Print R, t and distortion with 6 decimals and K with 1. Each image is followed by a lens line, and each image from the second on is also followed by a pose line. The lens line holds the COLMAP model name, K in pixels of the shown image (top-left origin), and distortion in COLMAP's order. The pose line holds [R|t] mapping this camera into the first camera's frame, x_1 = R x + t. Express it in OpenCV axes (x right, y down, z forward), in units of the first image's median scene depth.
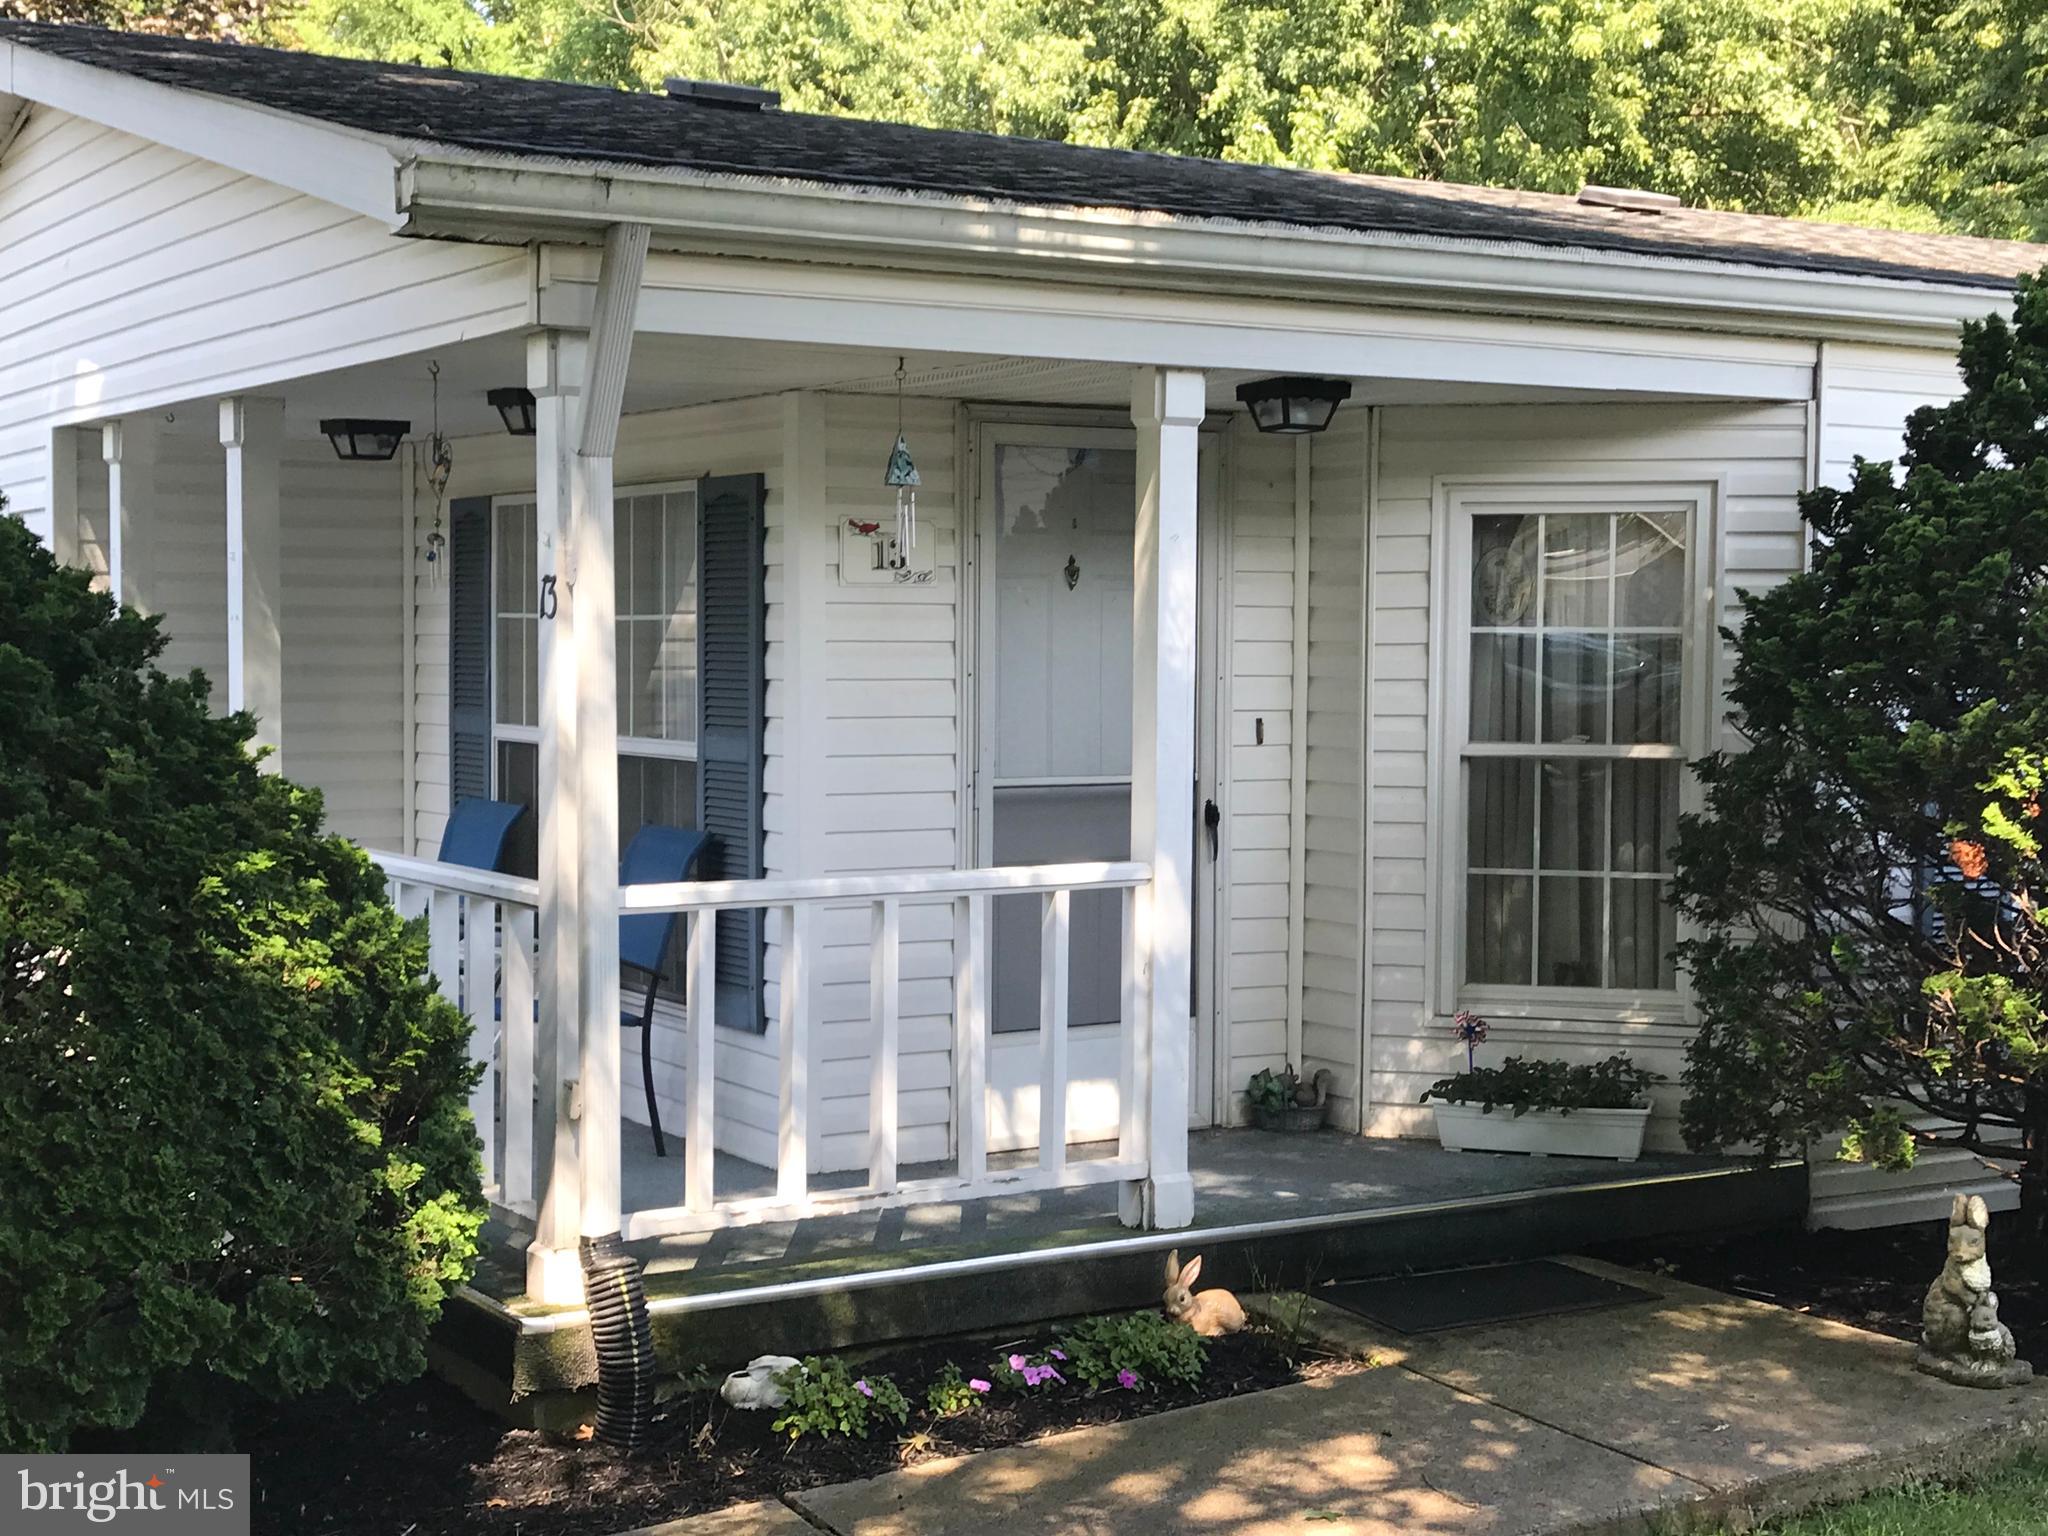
lens RADIAL K [[2957.5, 0, 1034.7], [0, 2957.5, 806.3], [0, 0, 1]] dist [0.051171, 0.000000]
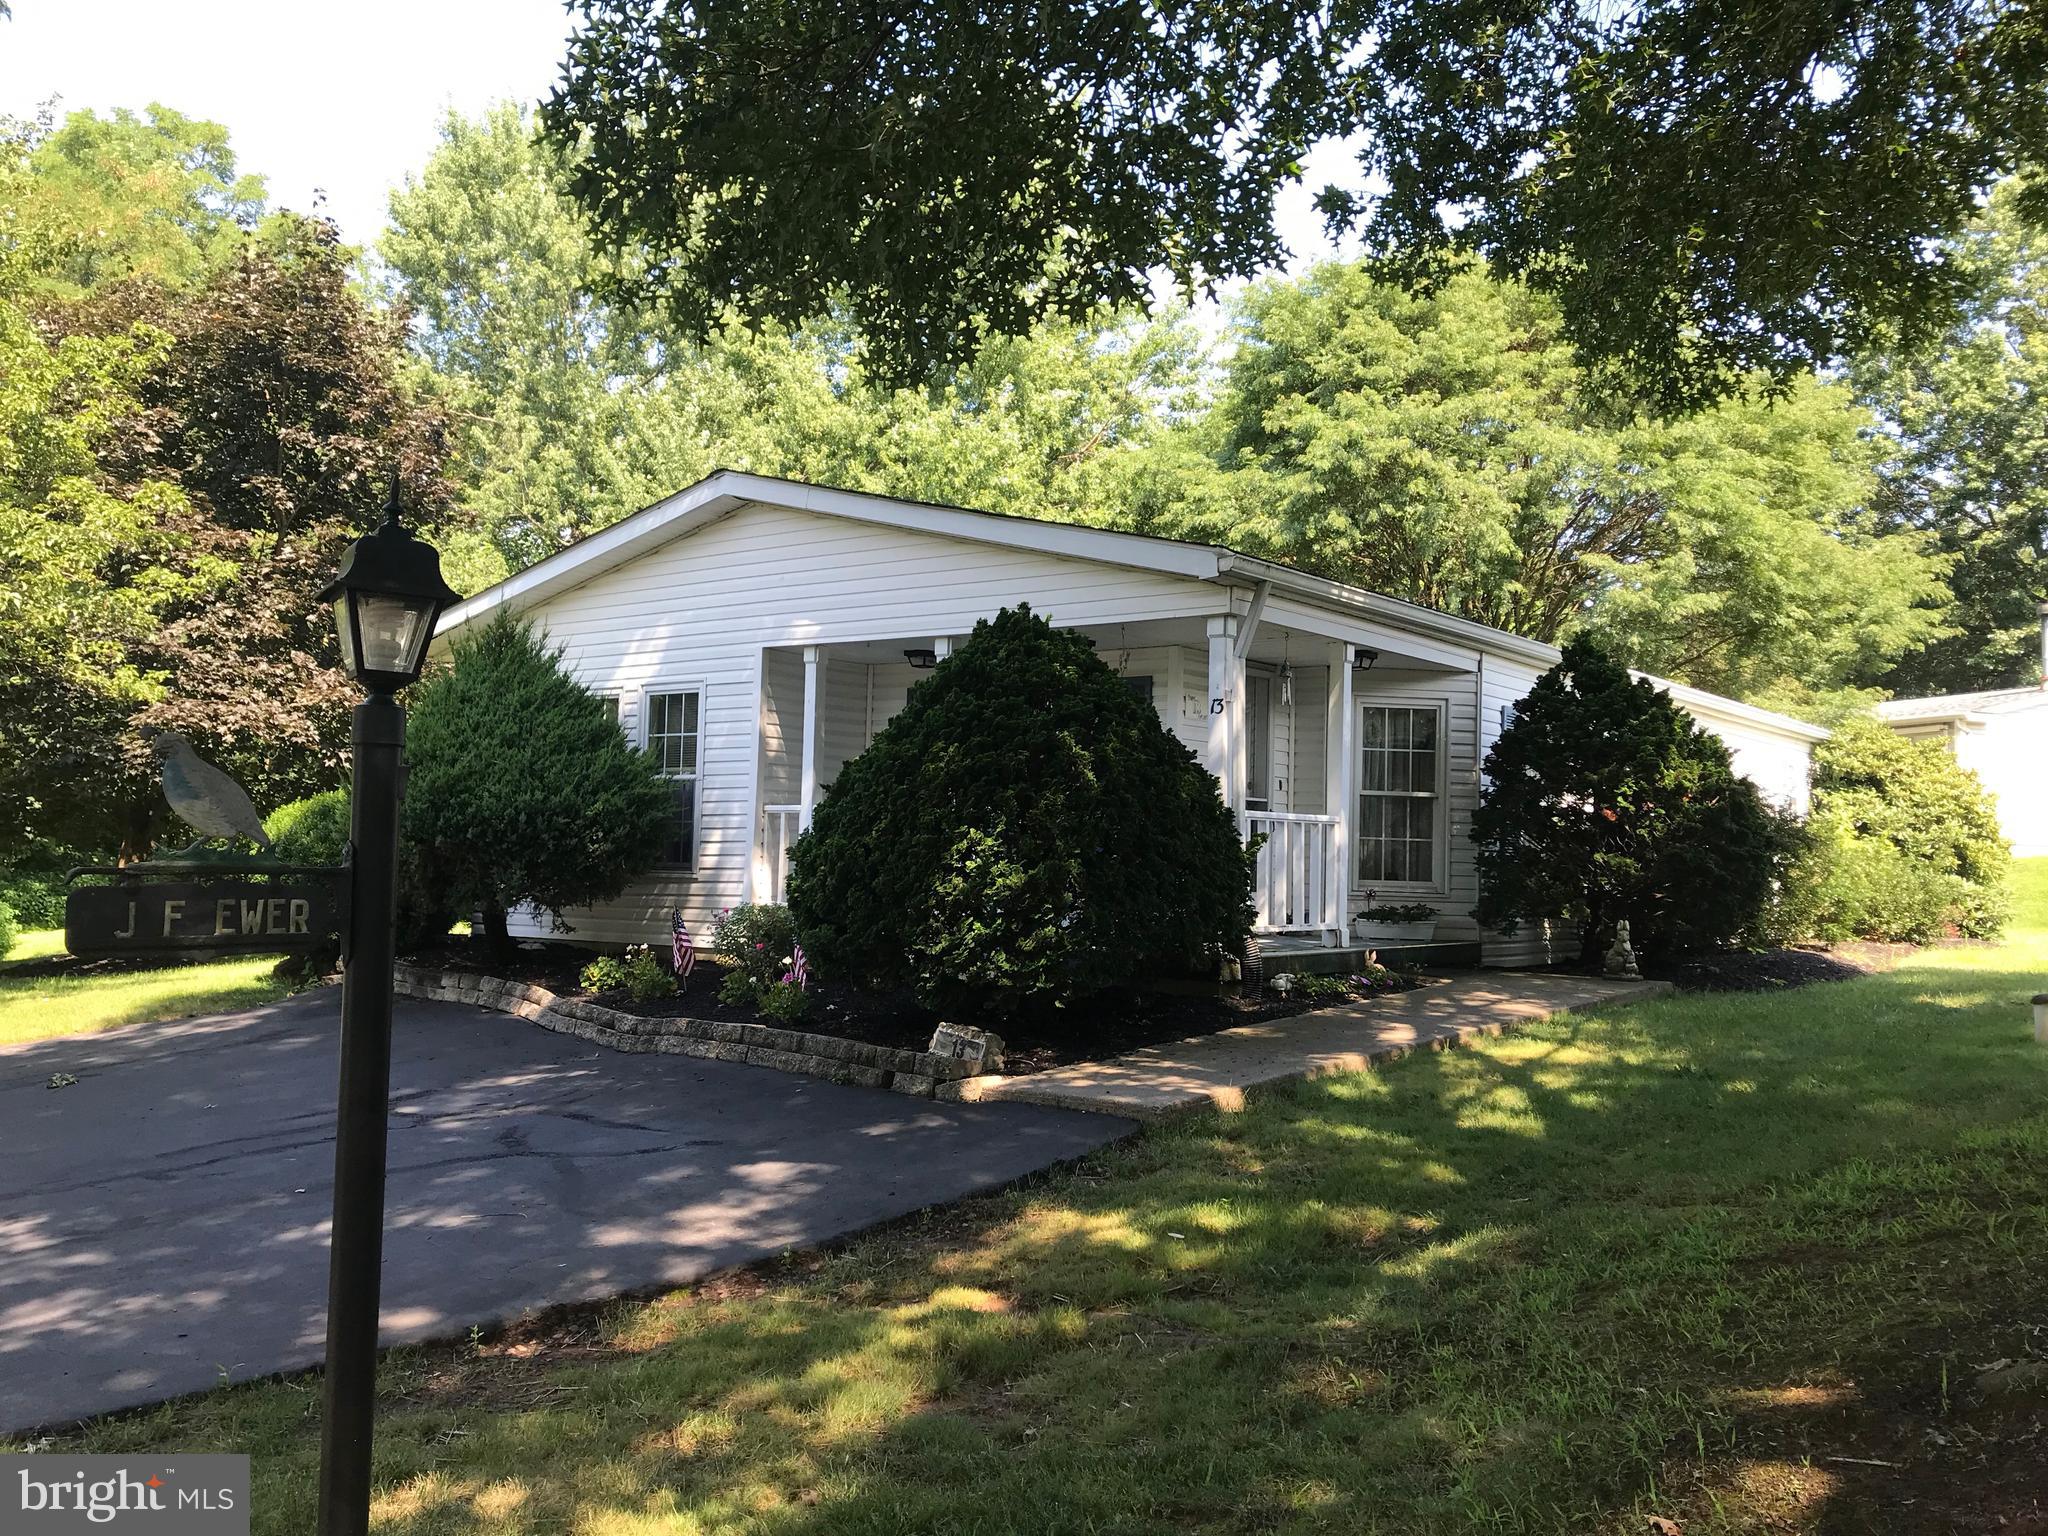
lens RADIAL K [[1679.3, 0, 1036.4], [0, 1679.3, 786.0], [0, 0, 1]] dist [0.046198, -0.050272]
pose [[0.936198, 0.032849, 0.349934, -0.756493], [0.000151, 0.995585, -0.093862, 0.134598], [-0.351472, 0.087927, 0.932060, -0.379588]]
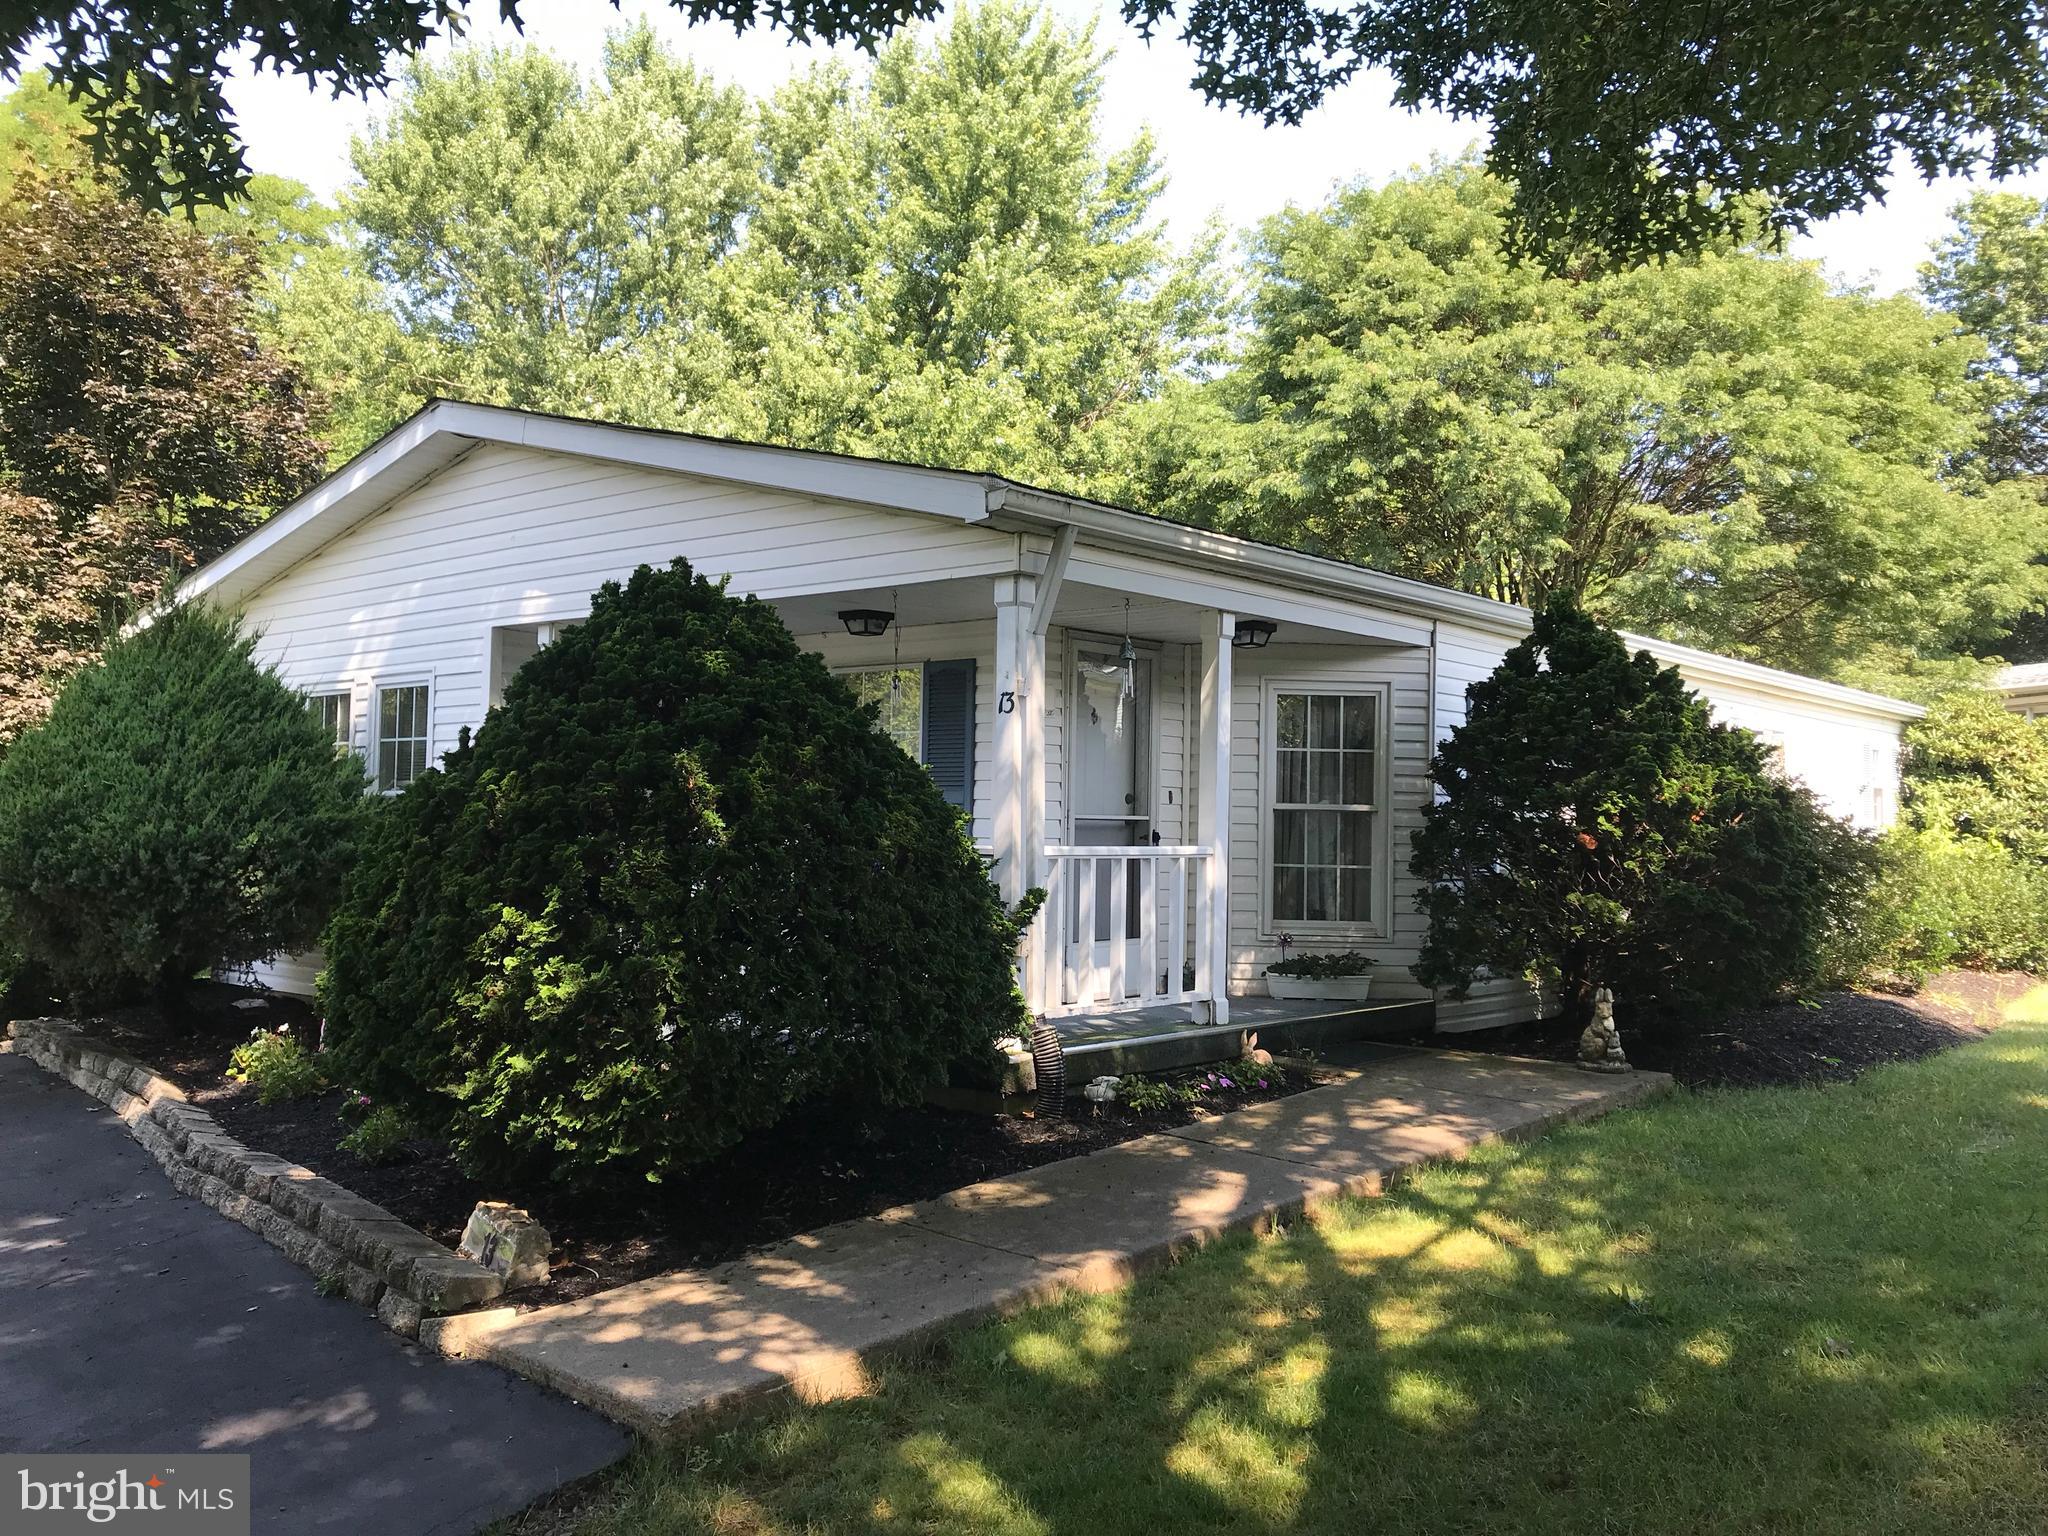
lens RADIAL K [[1679.3, 0, 1035.6], [0, 1679.3, 772.1], [0, 0, 1]] dist [0.046198, -0.050272]
pose [[0.954457, 0.021665, 0.297560, -0.412374], [0.004451, 0.996215, -0.086812, 0.065677], [-0.298314, 0.084182, 0.950748, -0.087273]]
